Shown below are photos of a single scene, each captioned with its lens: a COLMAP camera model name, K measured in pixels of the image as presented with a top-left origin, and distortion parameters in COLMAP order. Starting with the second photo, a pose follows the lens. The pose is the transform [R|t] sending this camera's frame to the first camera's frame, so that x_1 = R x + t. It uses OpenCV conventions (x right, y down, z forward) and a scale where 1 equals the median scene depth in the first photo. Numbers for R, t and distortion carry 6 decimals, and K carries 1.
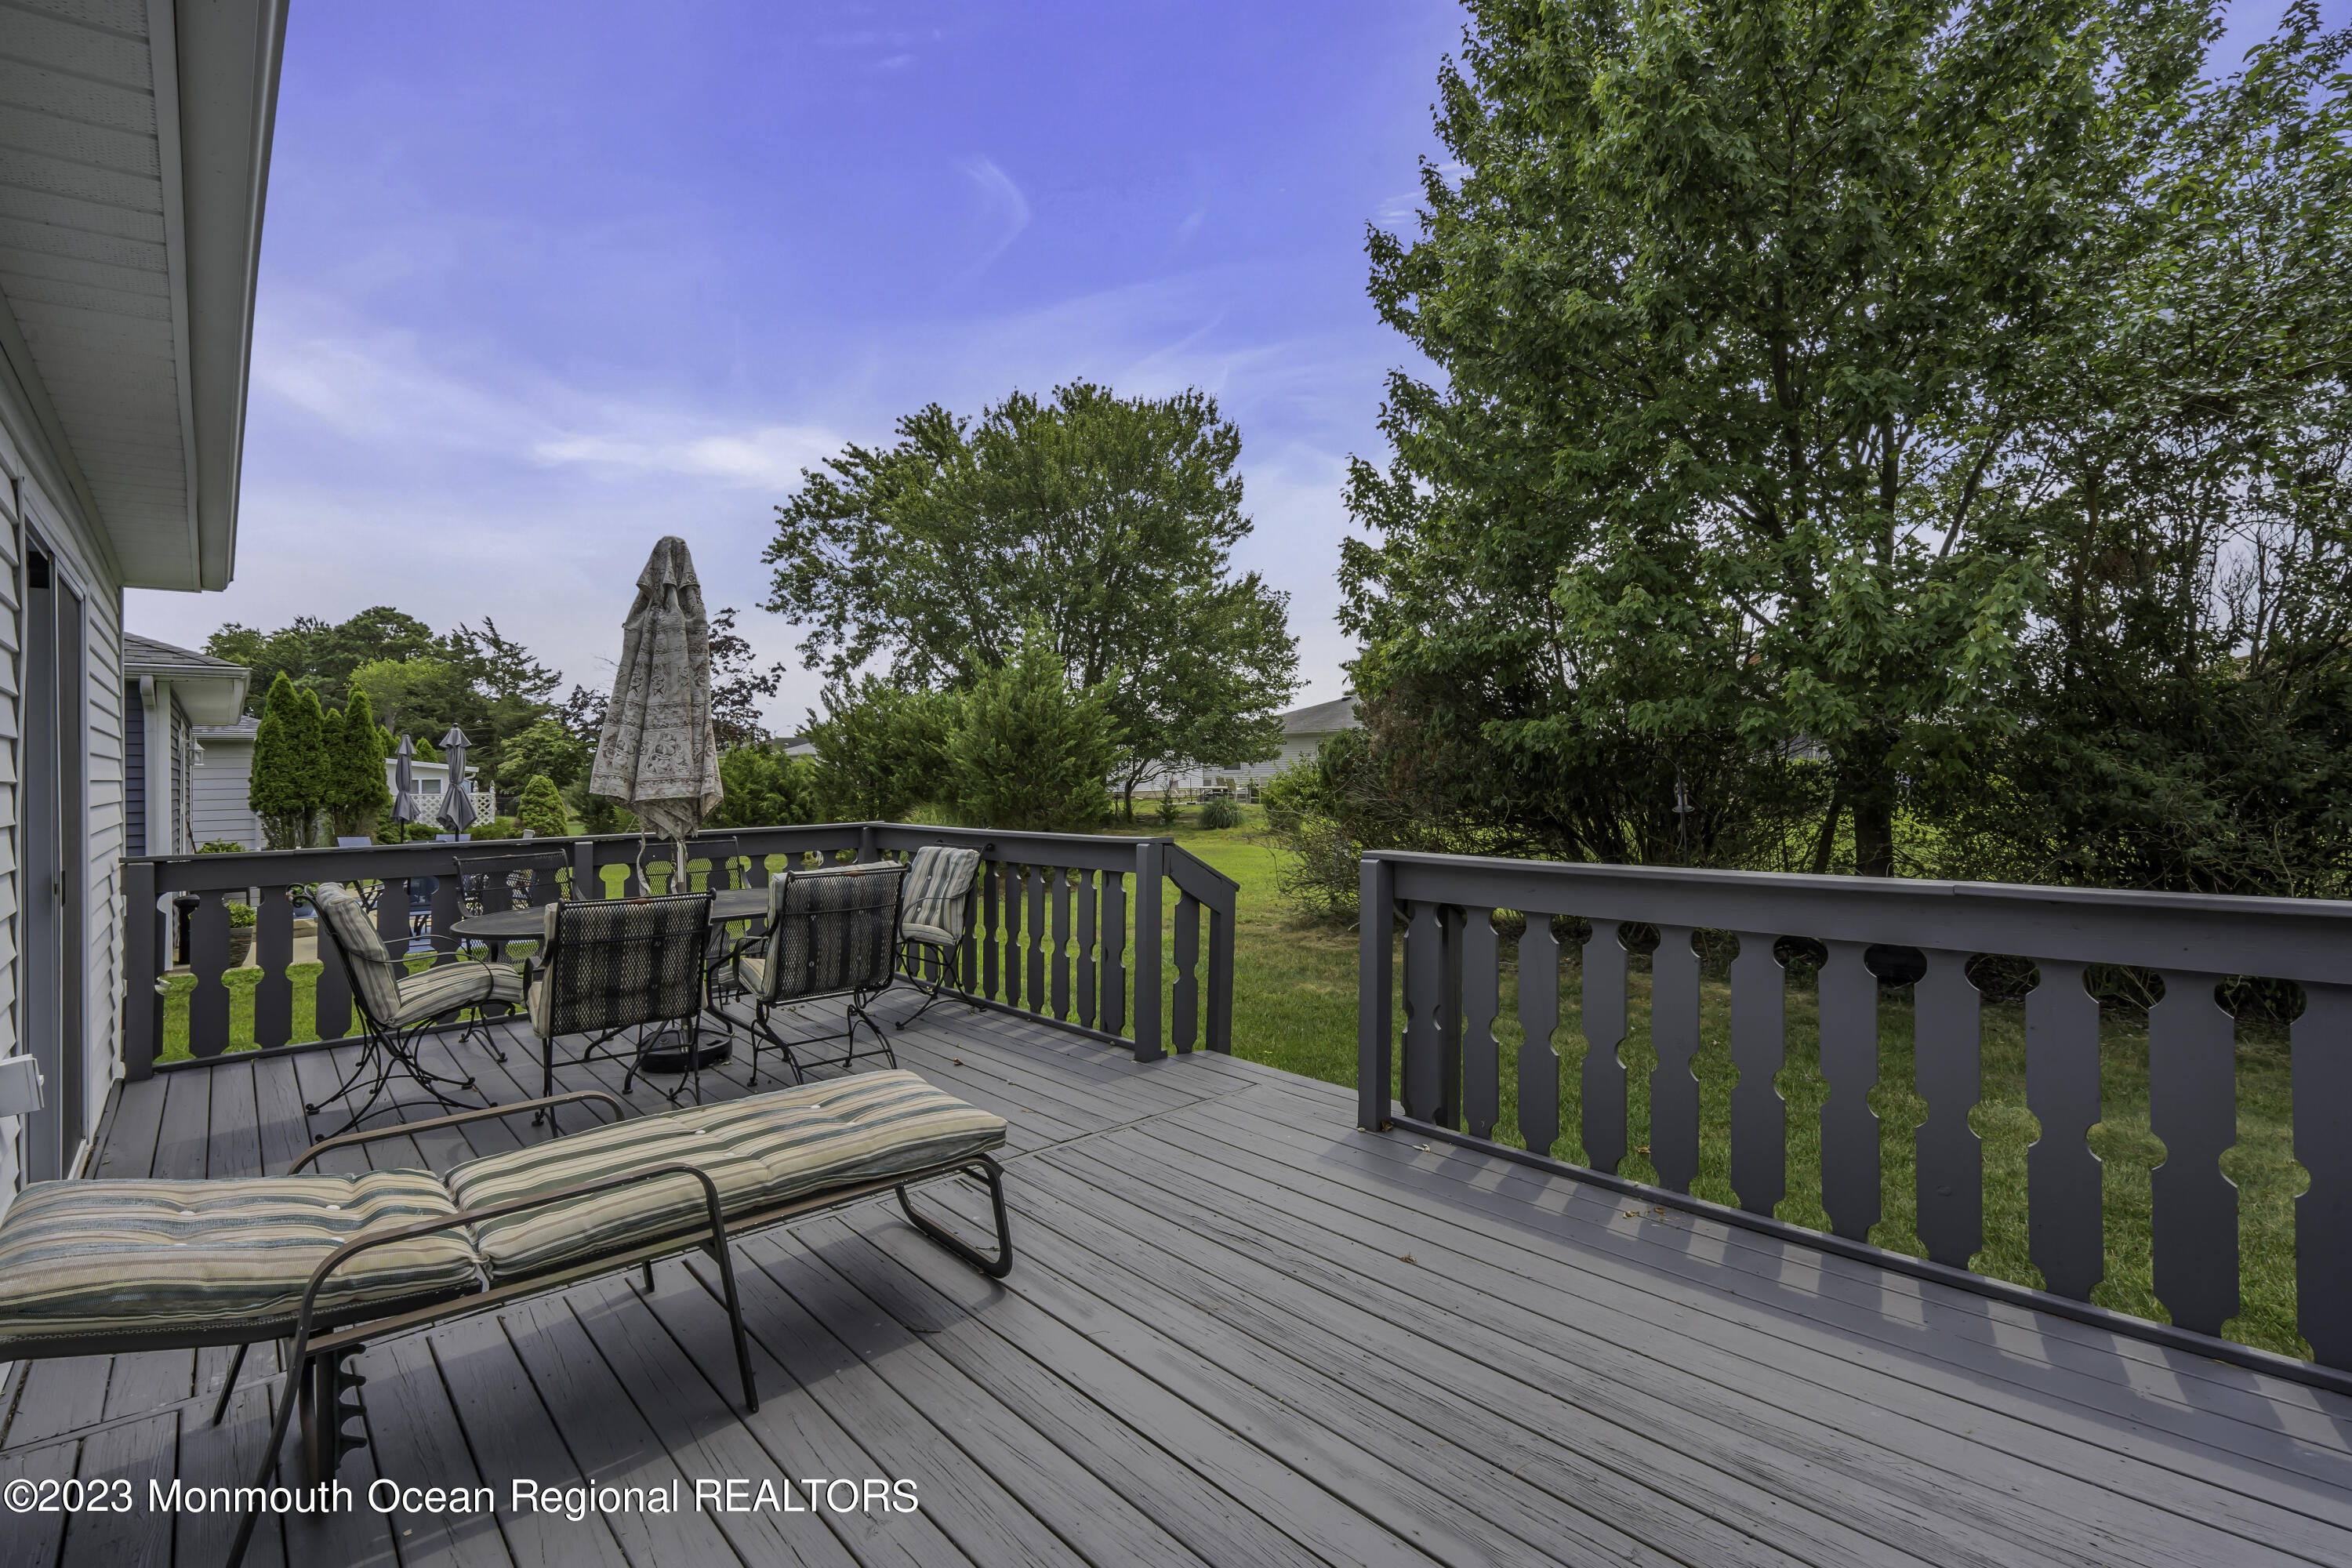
lens RADIAL K [[1060.0, 0, 1167.1], [0, 1060.0, 767.5], [0, 0, 1]] dist [0.017719, 0.000697]
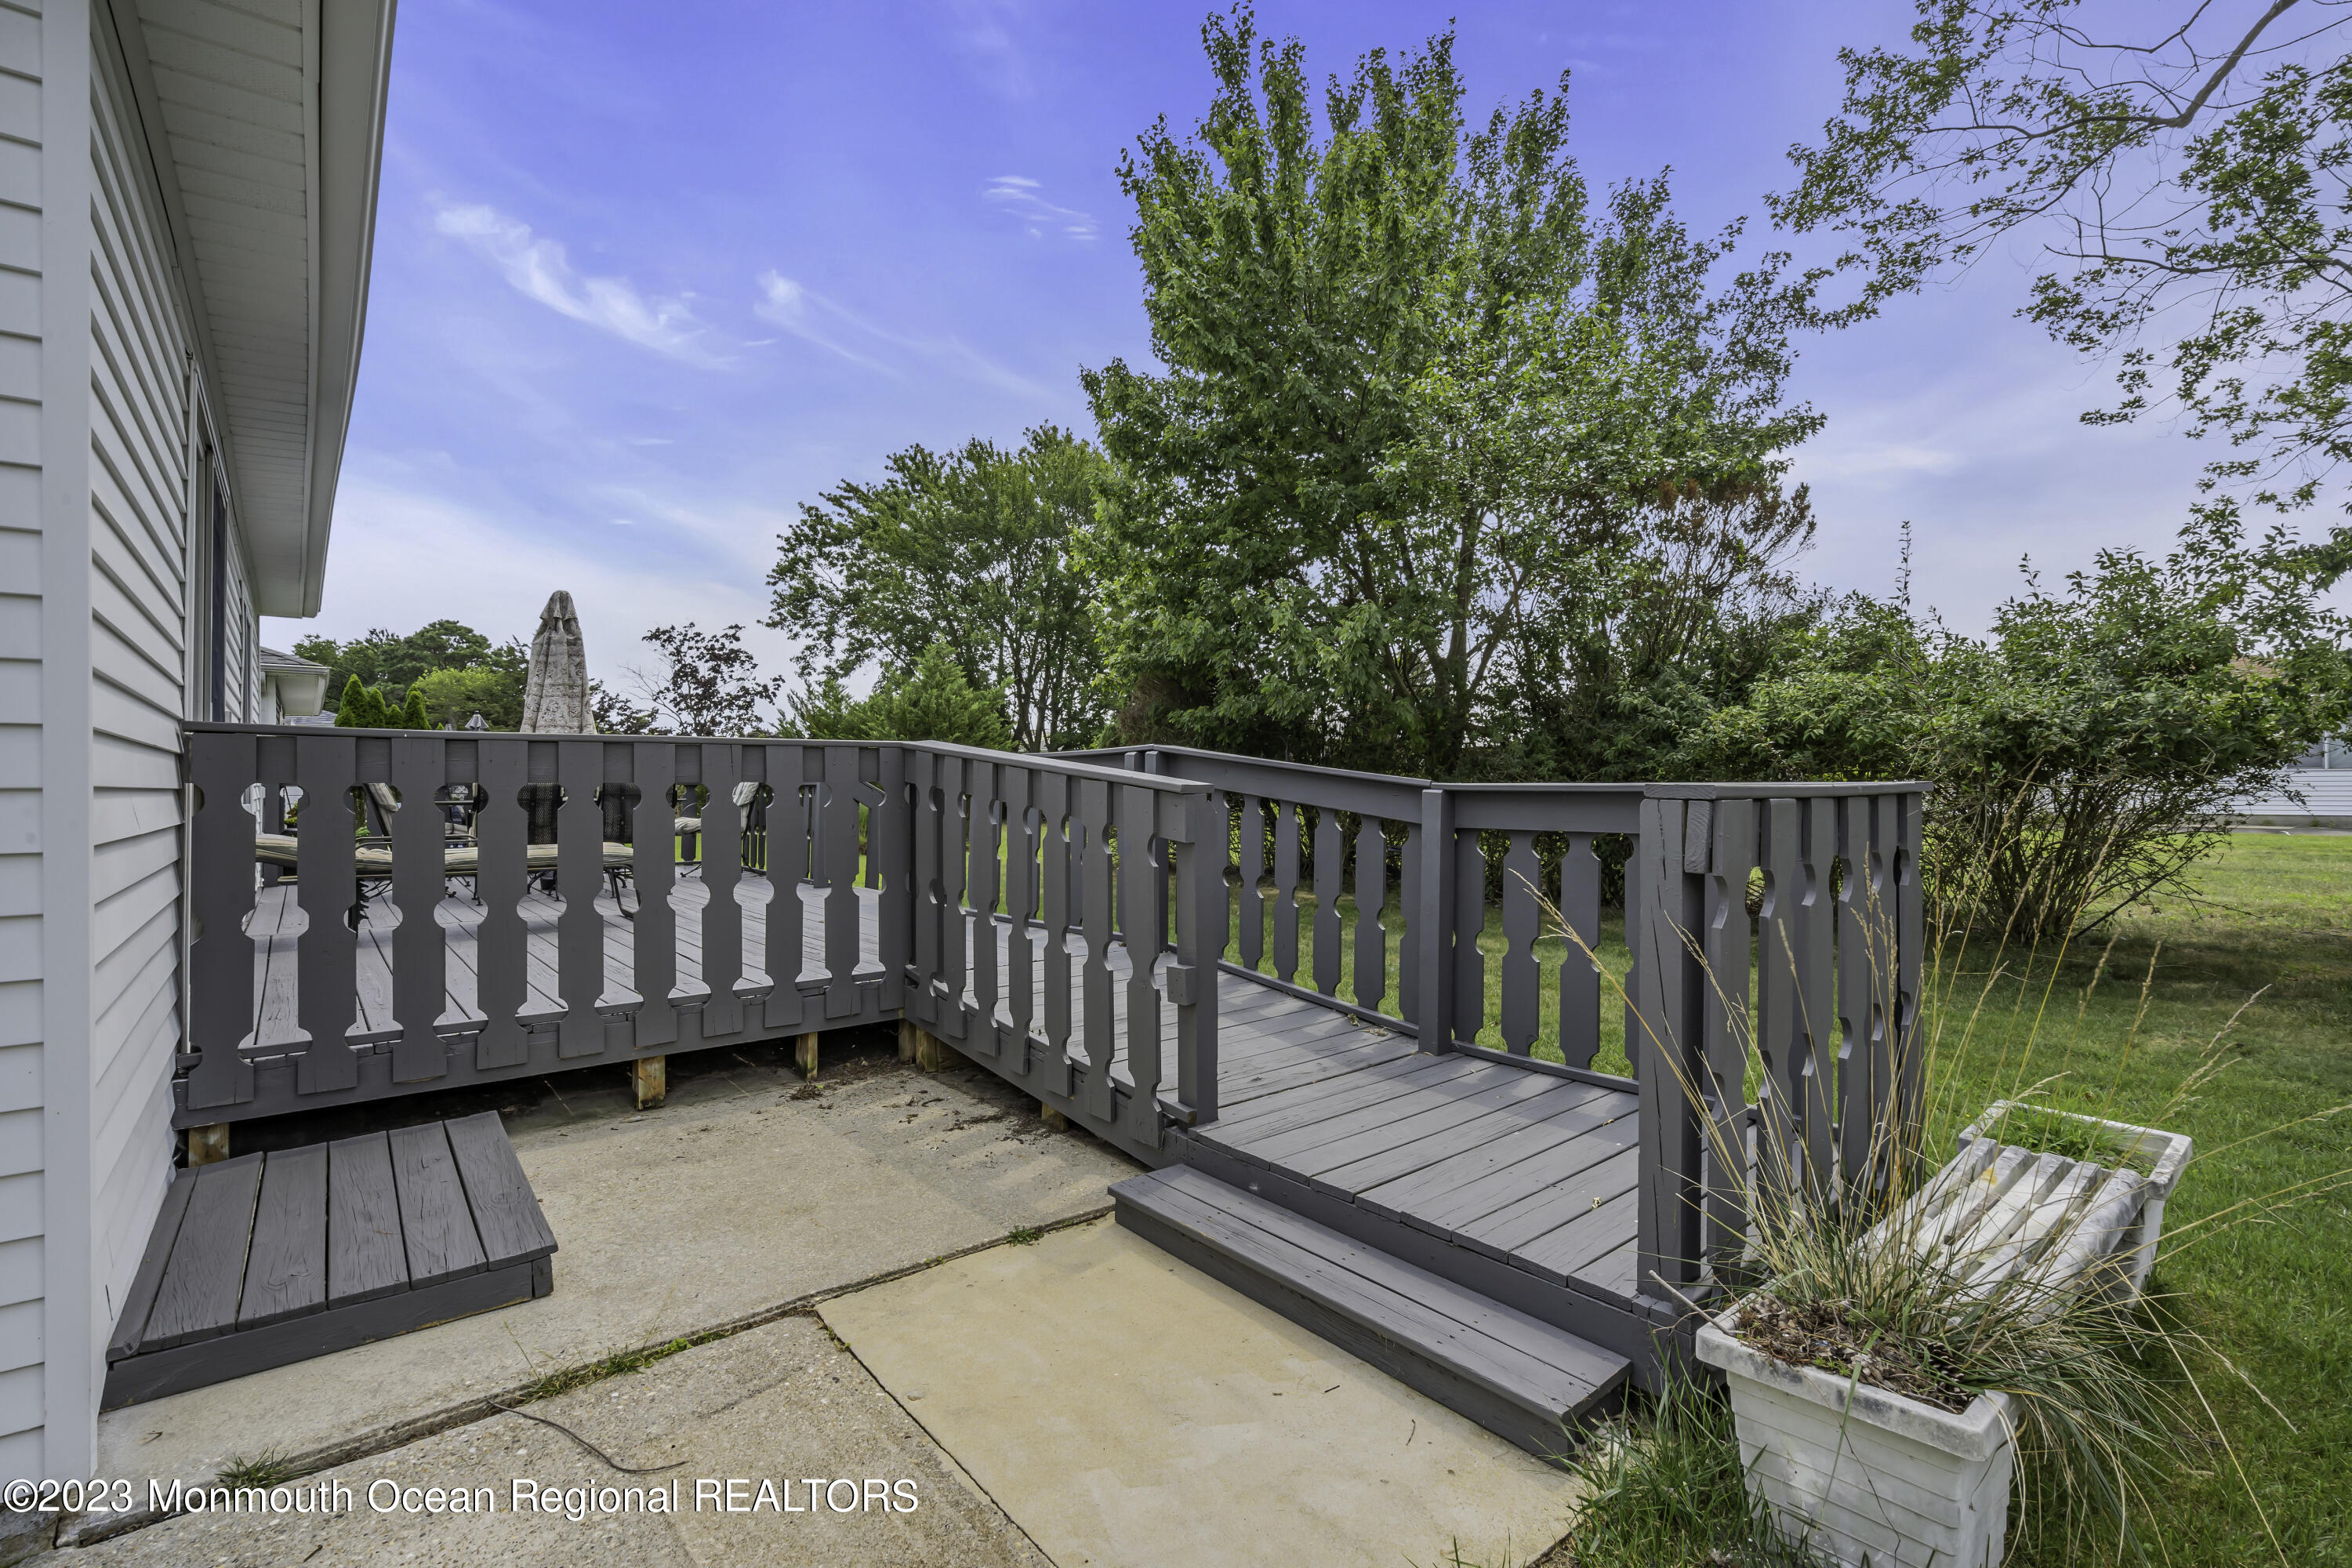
lens RADIAL K [[1060.0, 0, 1182.4], [0, 1060.0, 799.4], [0, 0, 1]] dist [0.017719, 0.000697]
pose [[0.999353, 0.011893, -0.033933, 0.106770], [-0.011406, 0.999830, 0.014509, 0.015847], [0.034100, -0.014113, 0.999319, -0.125985]]
